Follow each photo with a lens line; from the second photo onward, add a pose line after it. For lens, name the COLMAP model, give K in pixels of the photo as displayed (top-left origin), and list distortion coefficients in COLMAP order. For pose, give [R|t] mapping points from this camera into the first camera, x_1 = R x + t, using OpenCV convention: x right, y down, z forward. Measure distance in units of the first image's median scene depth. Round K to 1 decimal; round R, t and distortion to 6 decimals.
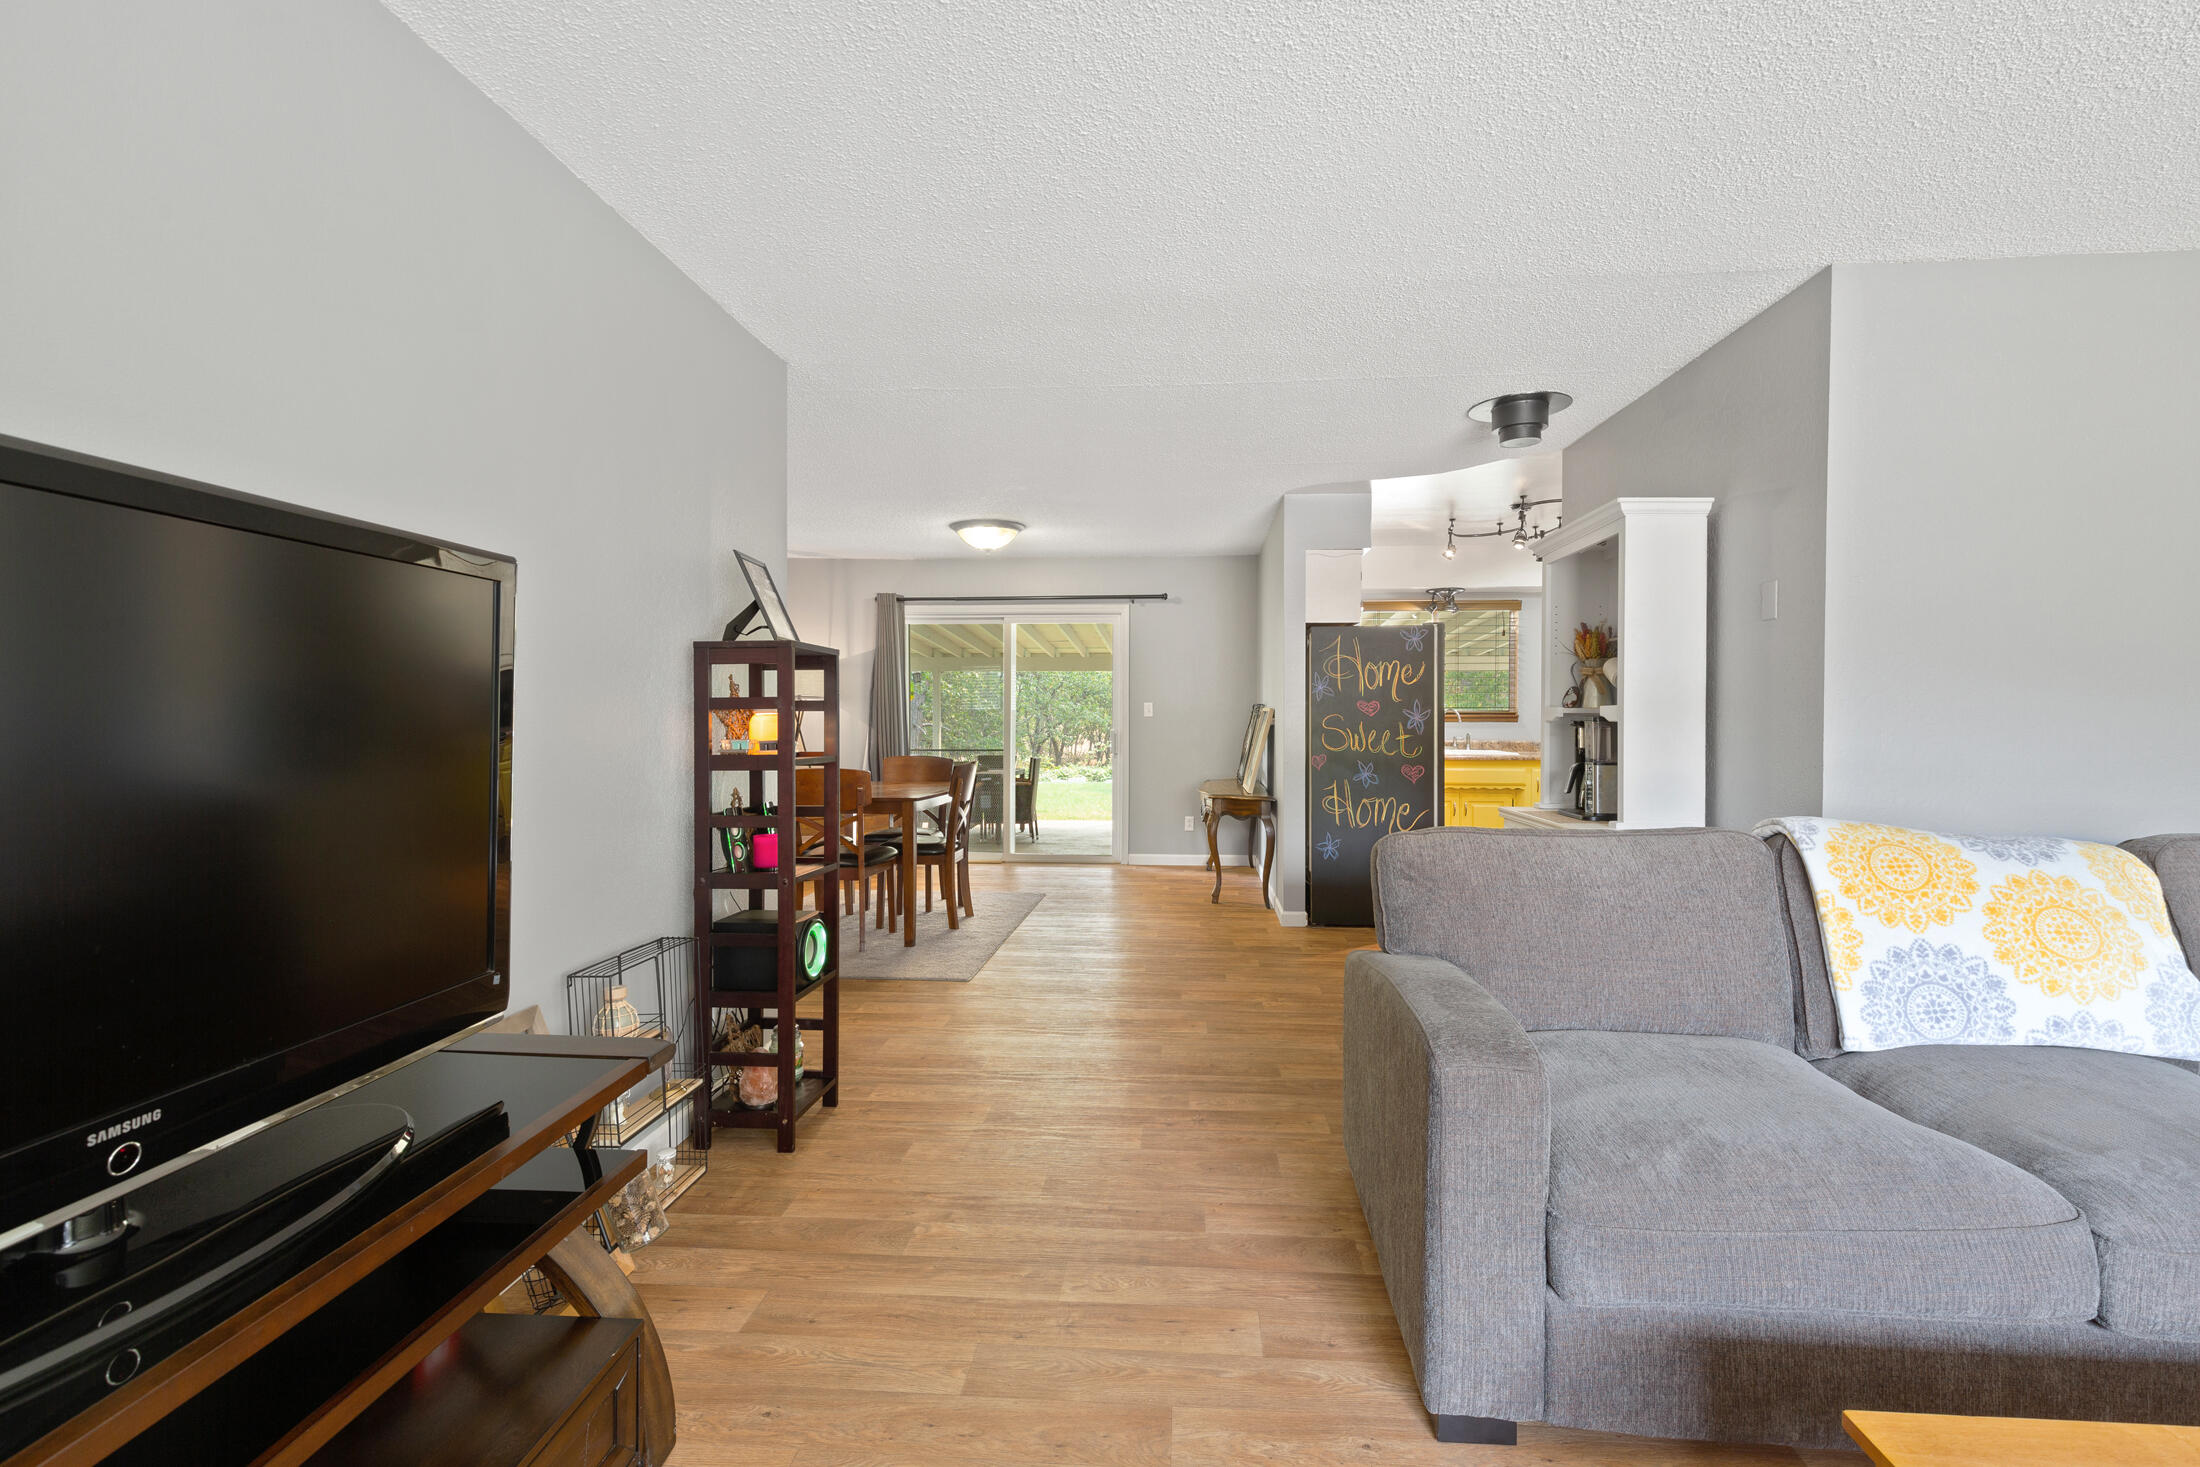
lens RADIAL K [[987.9, 0, 1121.3], [0, 987.9, 731.9], [0, 0, 1]] dist [0.001894, 0.000362]
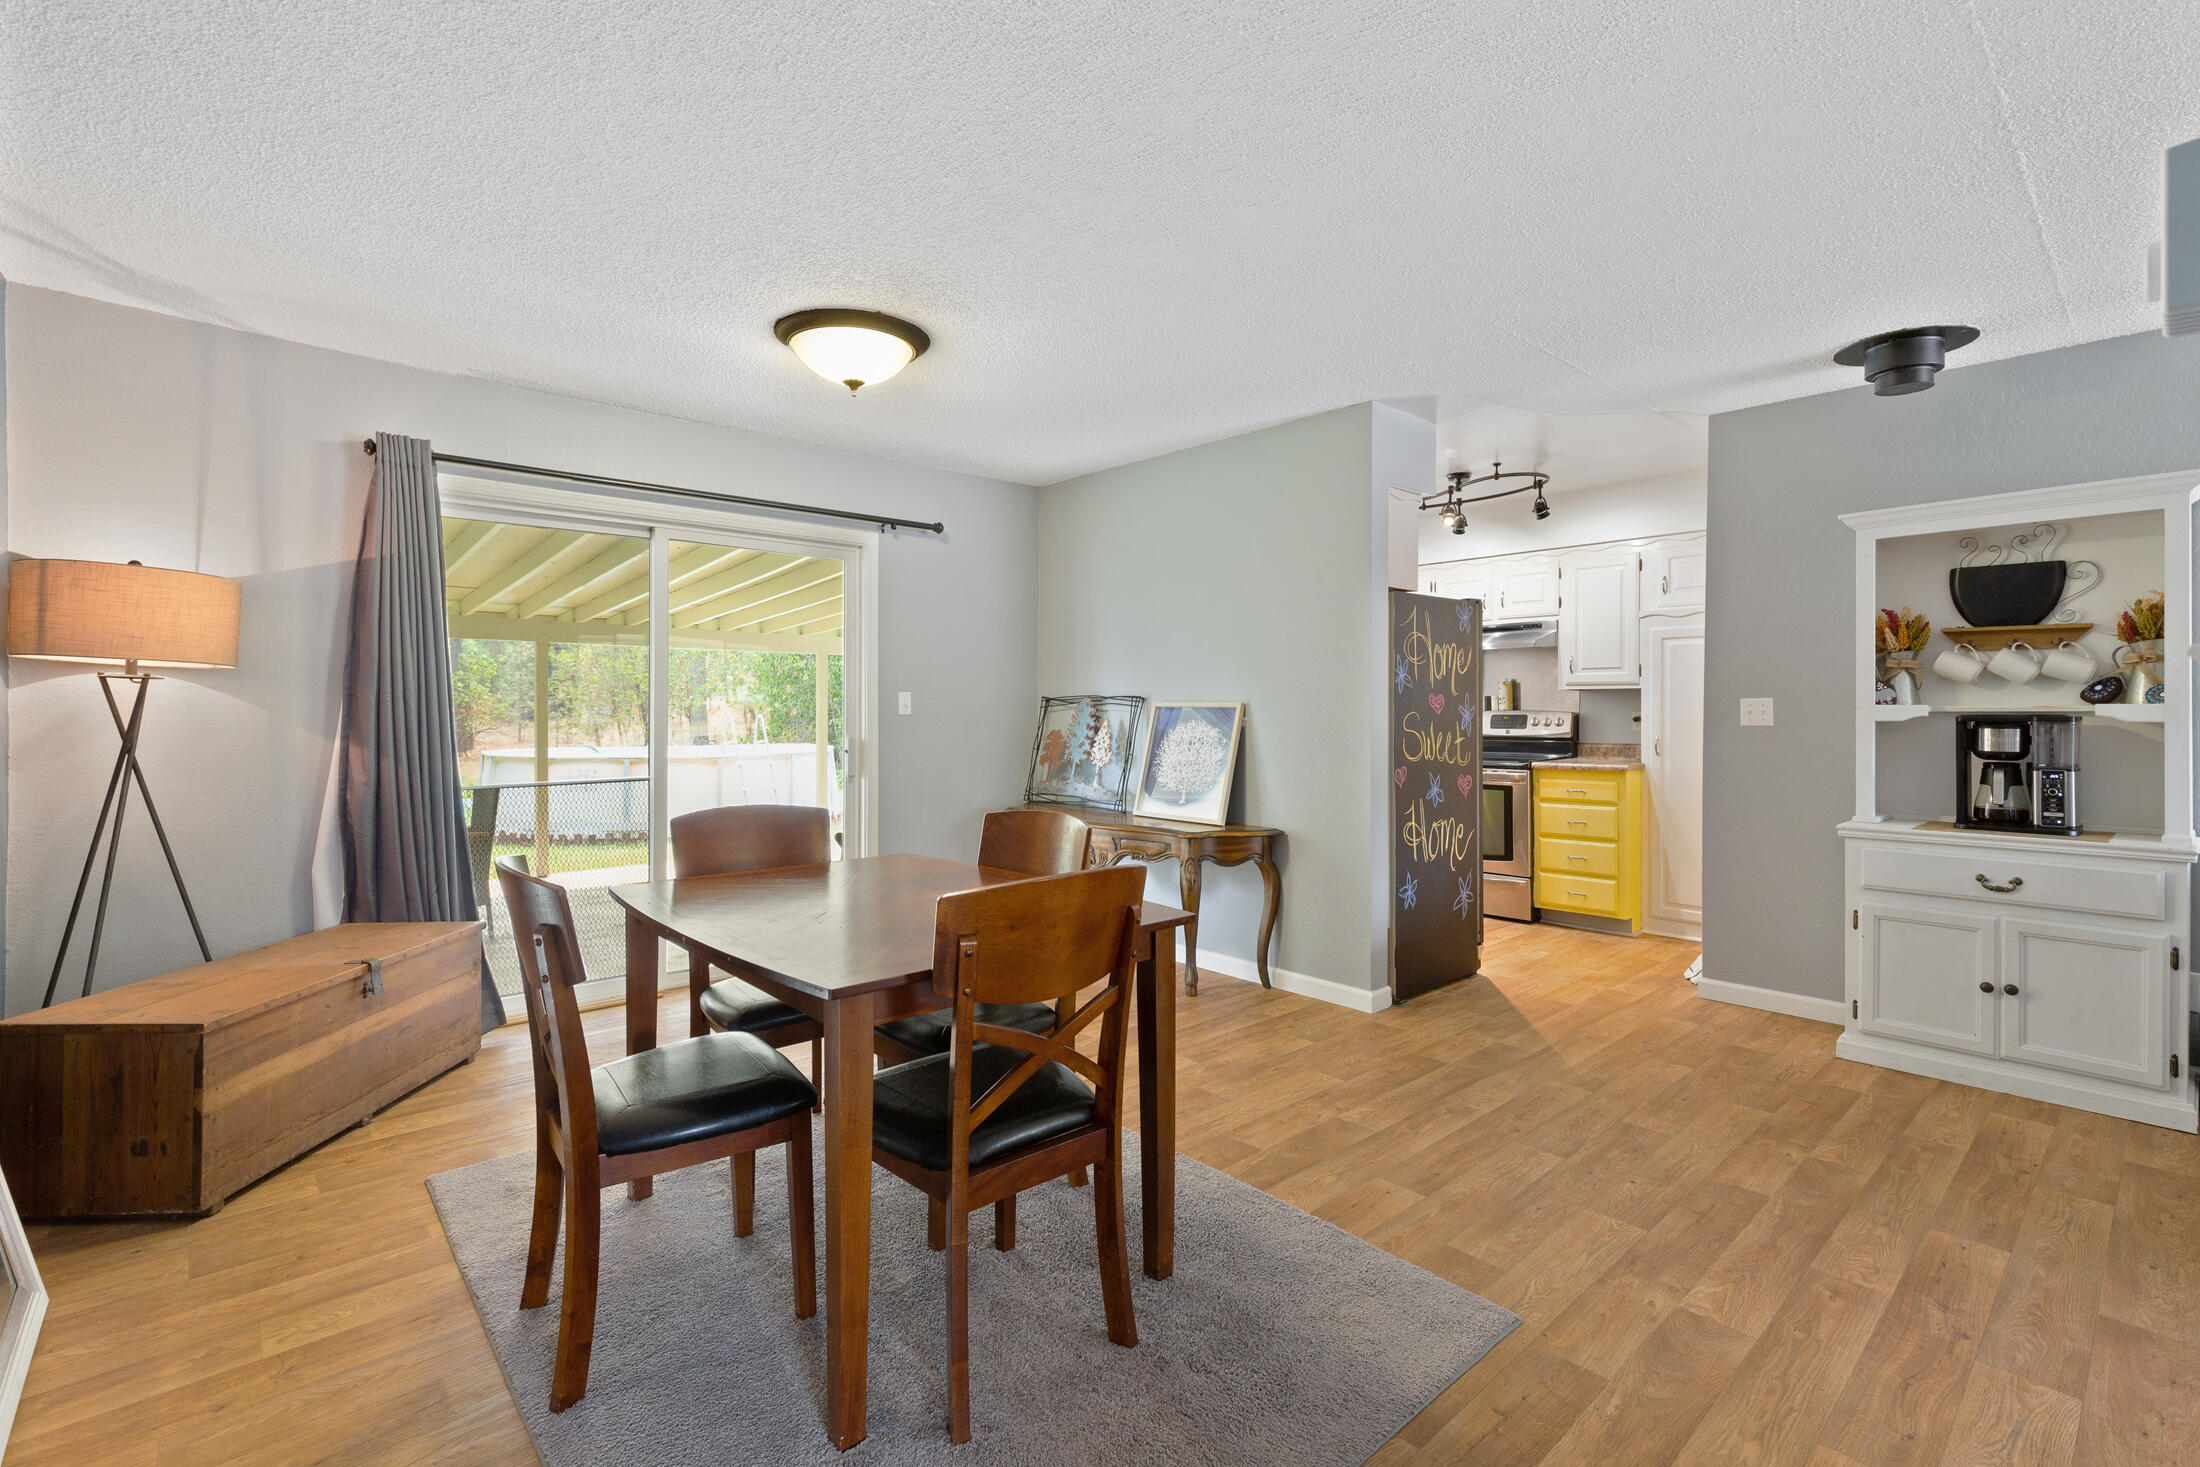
lens RADIAL K [[987.9, 0, 1121.3], [0, 987.9, 731.9], [0, 0, 1]] dist [0.001894, 0.000362]
pose [[0.693270, -0.020875, 0.720375, -0.769638], [0.012912, 0.999780, 0.016546, -0.029372], [-0.720562, -0.002169, 0.693387, 1.050925]]
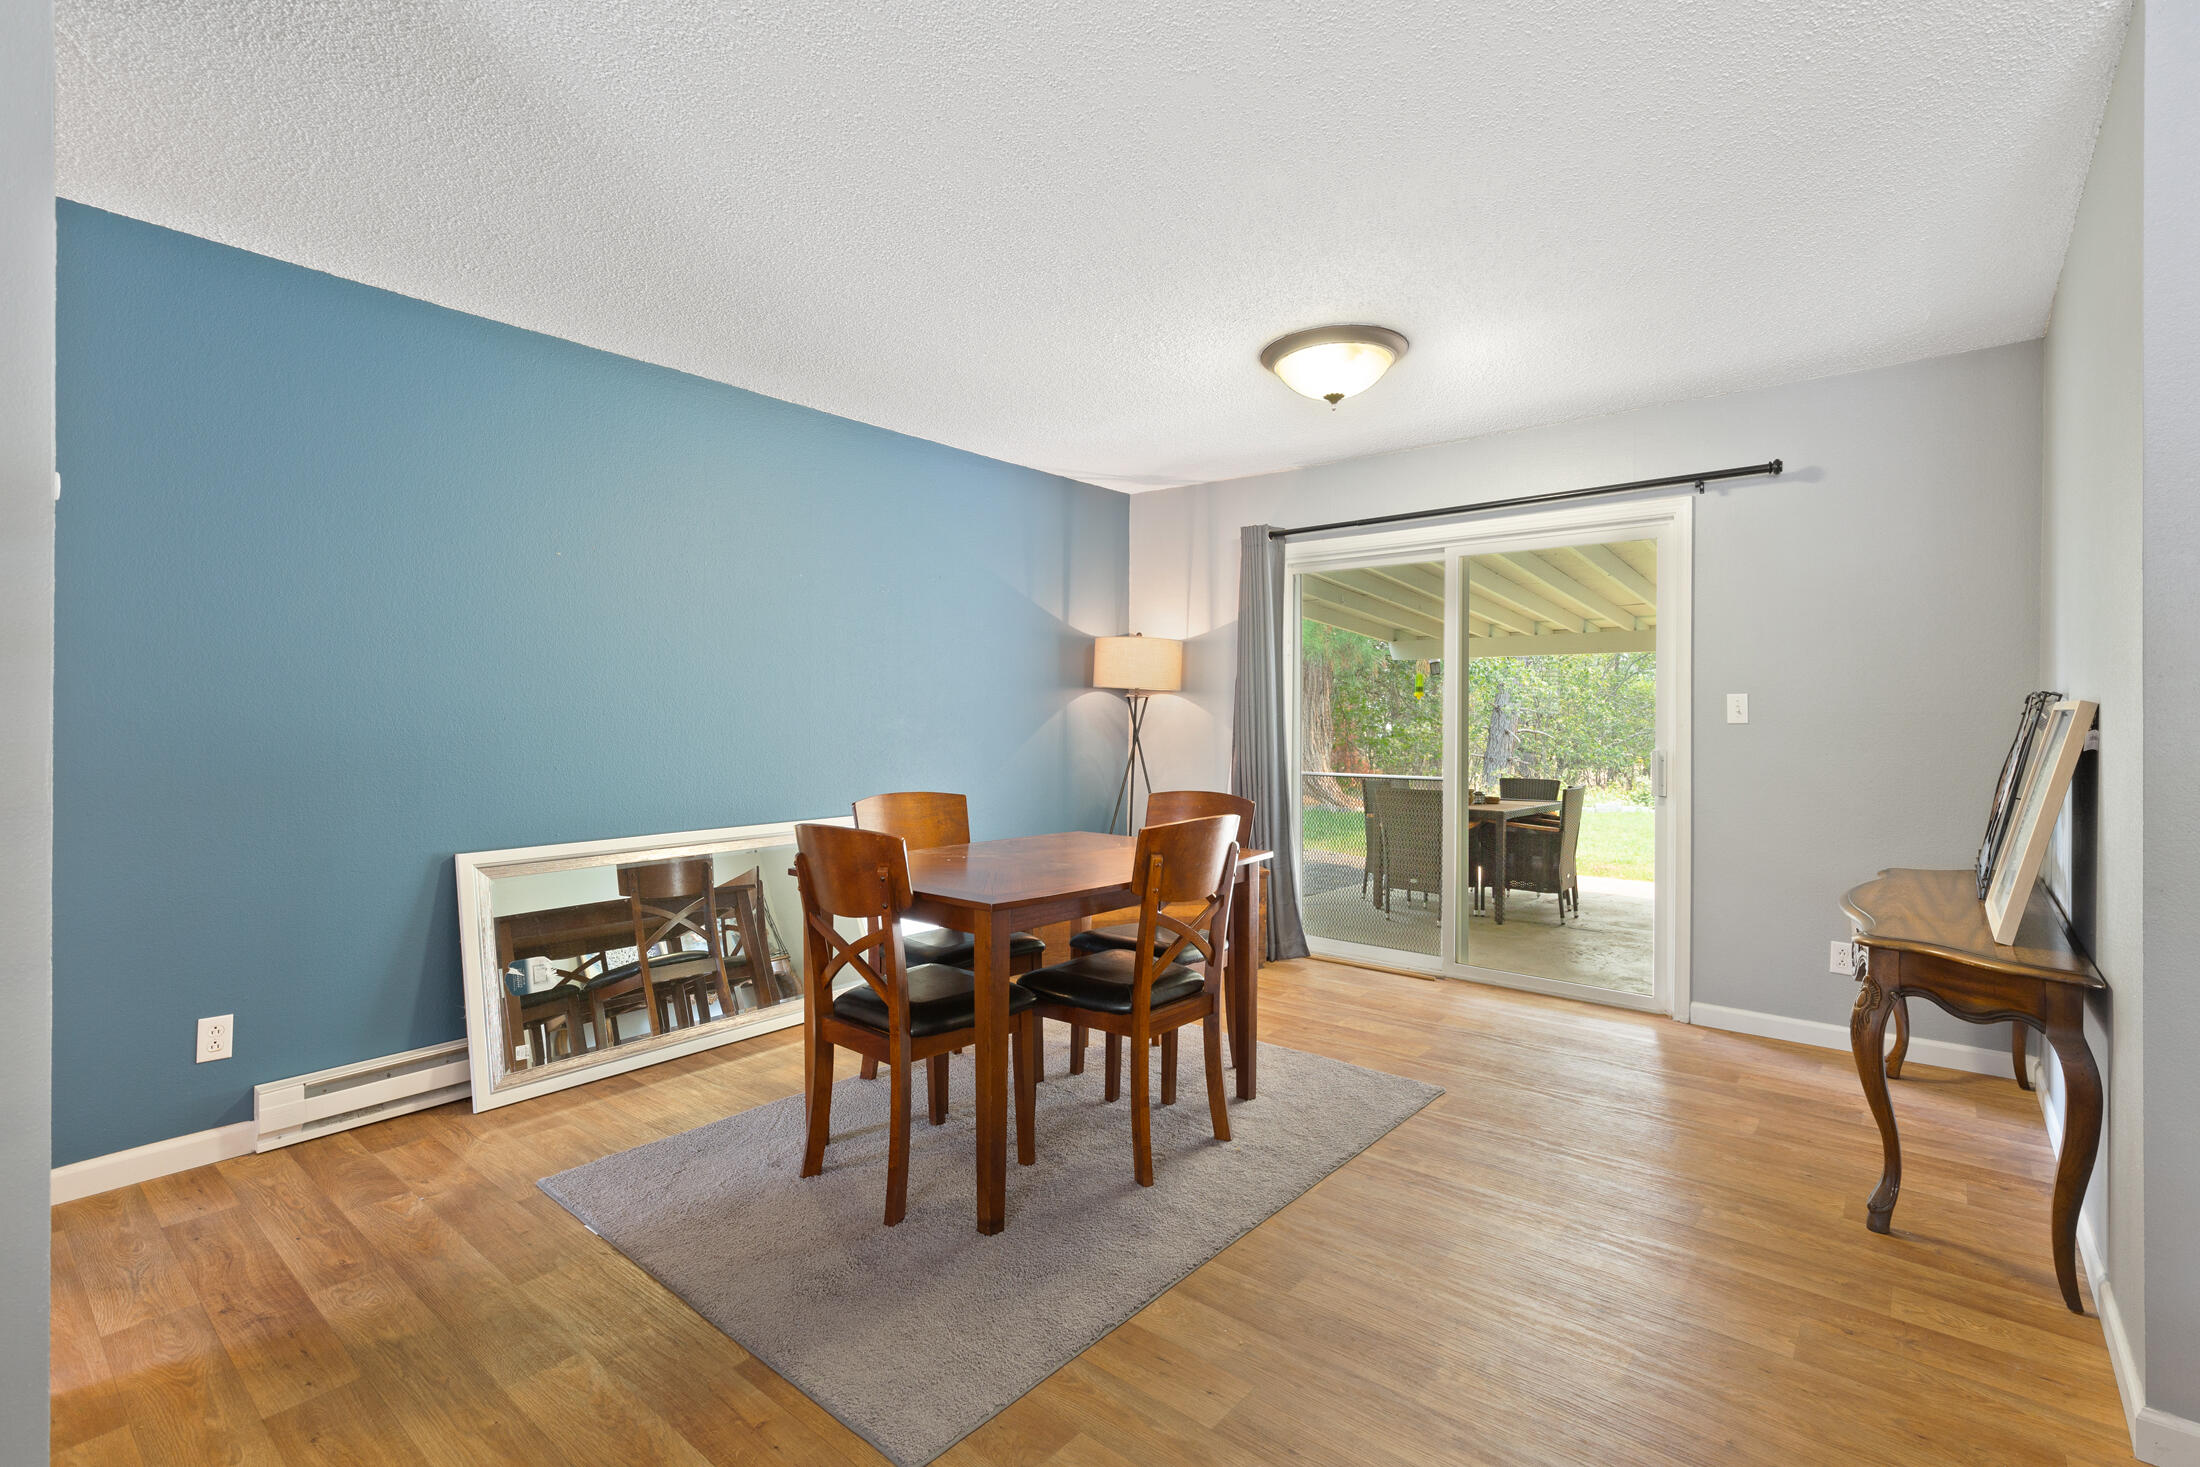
lens RADIAL K [[987.9, 0, 1121.3], [0, 987.9, 731.9], [0, 0, 1]] dist [0.001894, 0.000362]
pose [[0.817497, 0.009041, -0.575862, 0.138546], [-0.005808, 0.999955, 0.007454, -0.027428], [0.575903, -0.002749, 0.817513, 0.972348]]
